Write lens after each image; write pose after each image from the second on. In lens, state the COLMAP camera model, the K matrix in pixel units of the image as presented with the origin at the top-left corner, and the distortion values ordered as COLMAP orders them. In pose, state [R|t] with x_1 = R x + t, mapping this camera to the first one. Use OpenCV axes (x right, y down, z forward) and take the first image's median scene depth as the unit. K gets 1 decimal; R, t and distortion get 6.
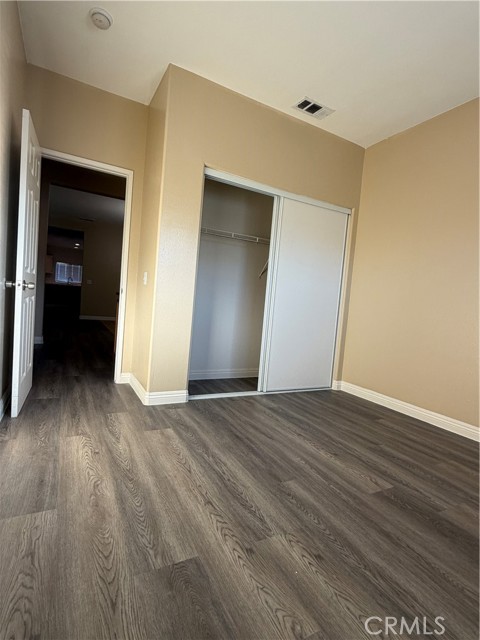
lens RADIAL K [[327.2, 0, 239.0], [0, 327.2, 322.5], [0, 0, 1]] dist [0.001649, 0.000694]
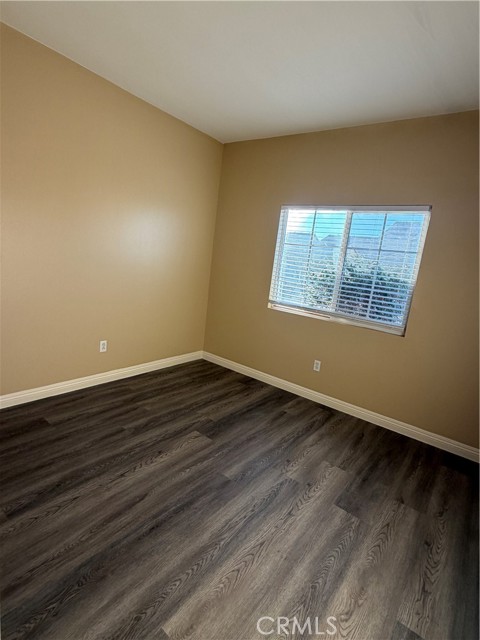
lens RADIAL K [[327.2, 0, 241.2], [0, 327.2, 319.6], [0, 0, 1]] dist [0.001649, 0.000694]
pose [[-0.399670, -0.299198, 0.866455, -0.681936], [-0.090743, 0.953503, 0.287400, -0.388910], [-0.912157, 0.036241, -0.408237, 1.282649]]
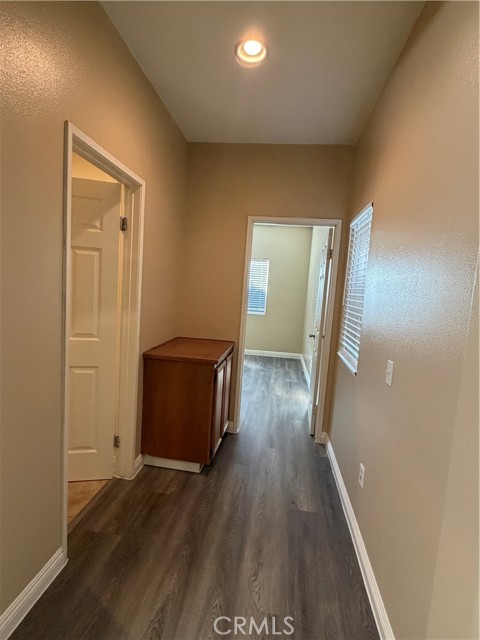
lens RADIAL K [[327.2, 0, 240.2], [0, 327.2, 319.8], [0, 0, 1]] dist [0.001649, 0.000694]
pose [[-0.802733, -0.194632, 0.563682, -1.483555], [-0.091751, 0.974294, 0.205750, -0.581984], [-0.589238, 0.113444, -0.799956, 2.965487]]
